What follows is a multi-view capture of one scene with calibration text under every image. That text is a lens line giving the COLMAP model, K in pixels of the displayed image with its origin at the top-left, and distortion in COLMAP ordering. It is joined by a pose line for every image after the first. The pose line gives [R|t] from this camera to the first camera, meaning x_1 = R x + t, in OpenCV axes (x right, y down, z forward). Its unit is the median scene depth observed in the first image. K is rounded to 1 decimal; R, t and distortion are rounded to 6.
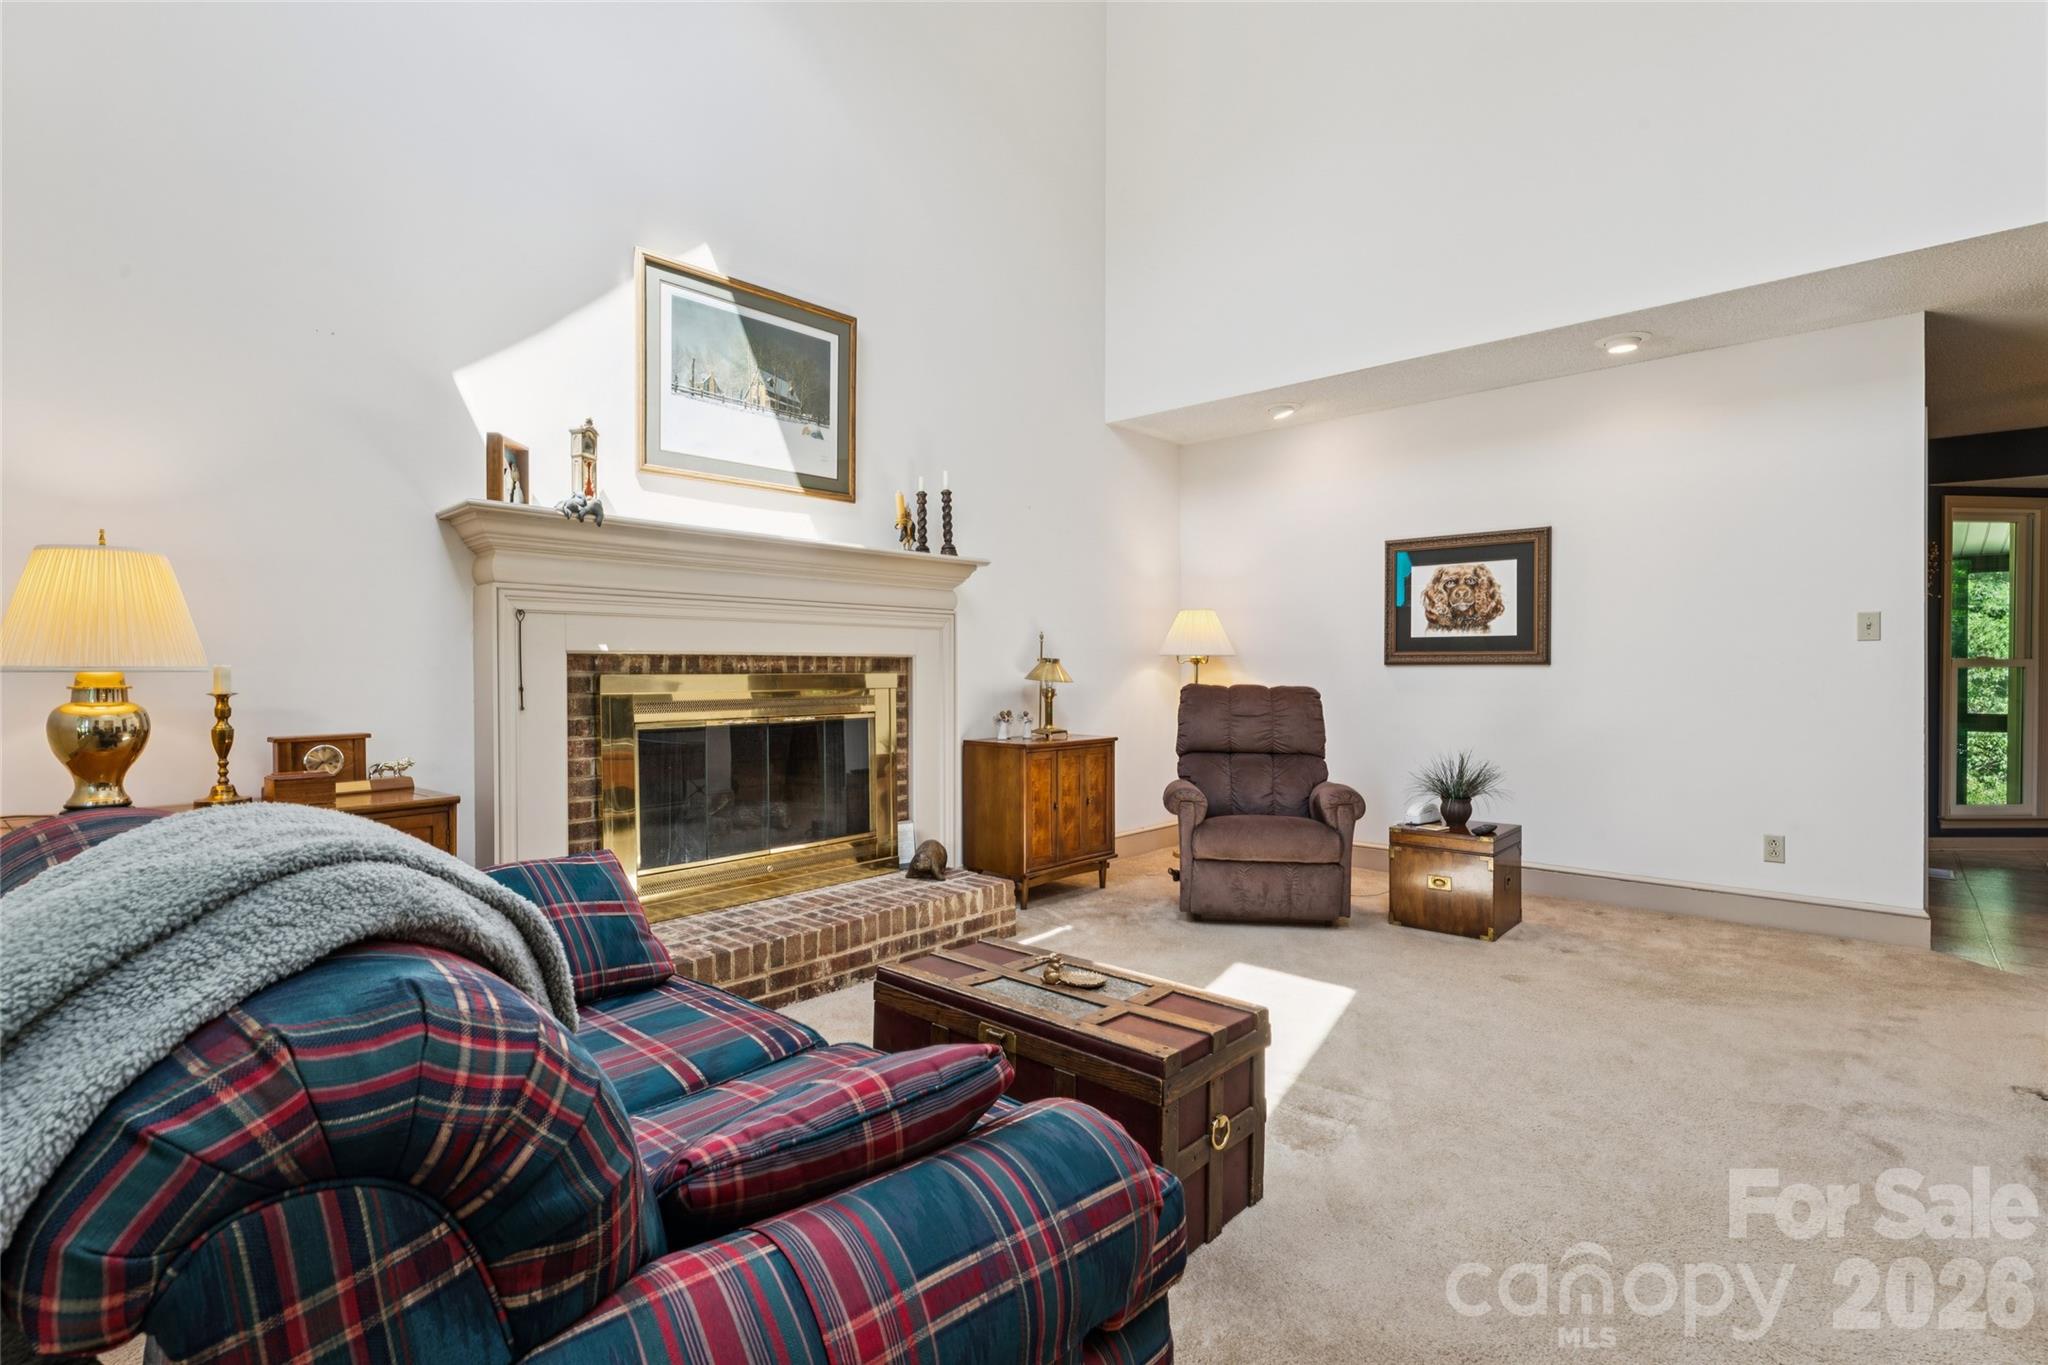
lens RADIAL K [[958.9, 0, 1021.6], [0, 958.9, 683.5], [0, 0, 1]] dist [-0.002087, -0.000782]
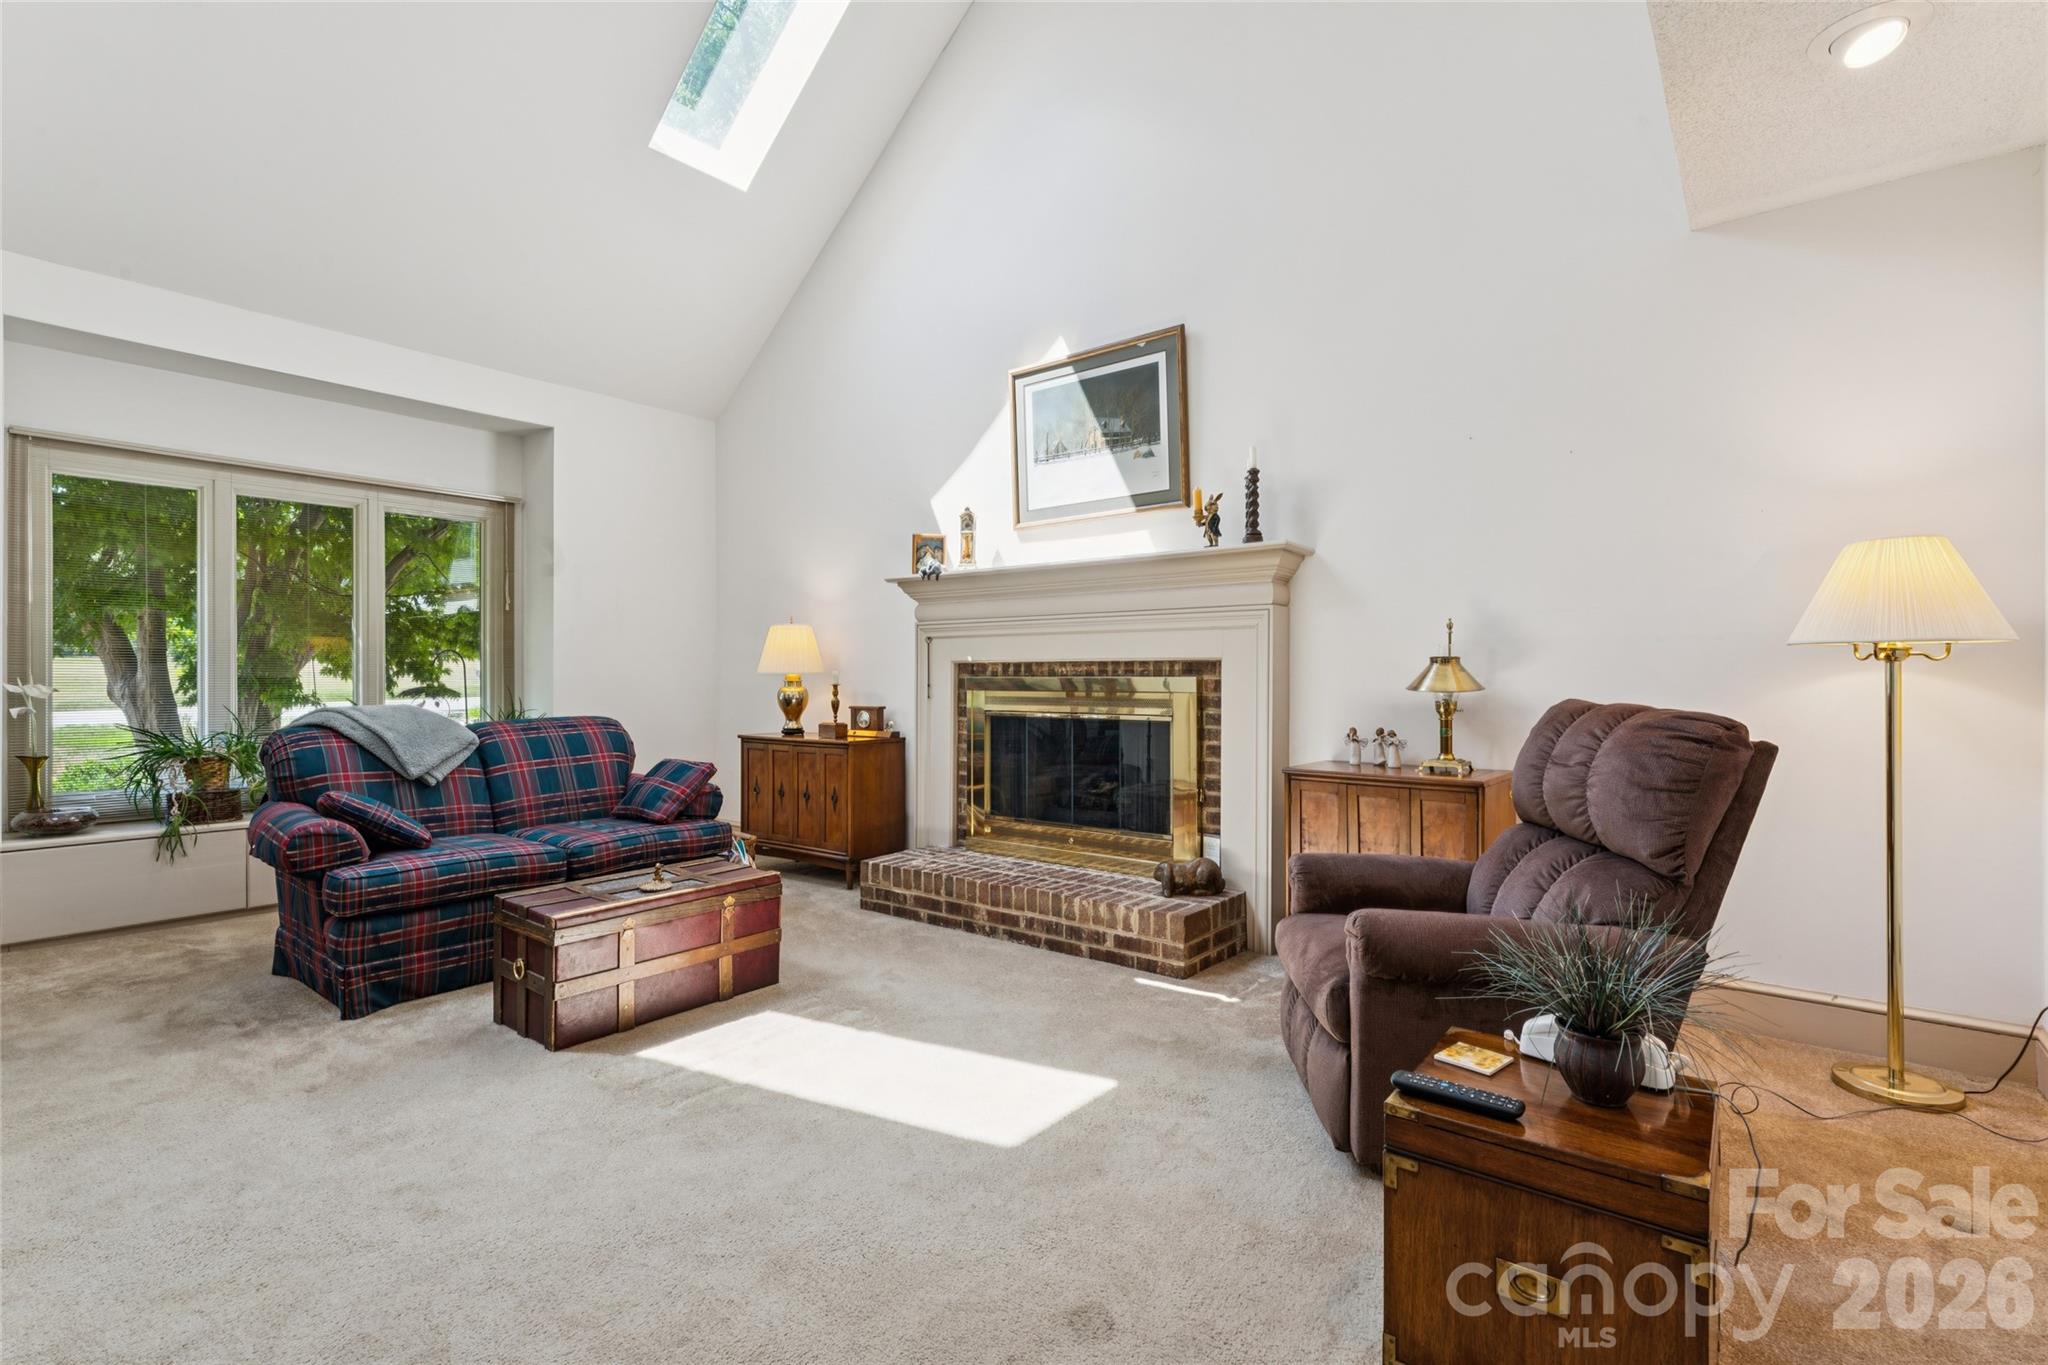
lens RADIAL K [[958.9, 0, 1032.6], [0, 958.9, 674.6], [0, 0, 1]] dist [-0.002087, -0.000782]
pose [[0.067473, 0.011129, -0.997659, 0.900477], [-0.007370, 0.999916, 0.010656, -0.024941], [0.997694, 0.006633, 0.067549, 0.847739]]
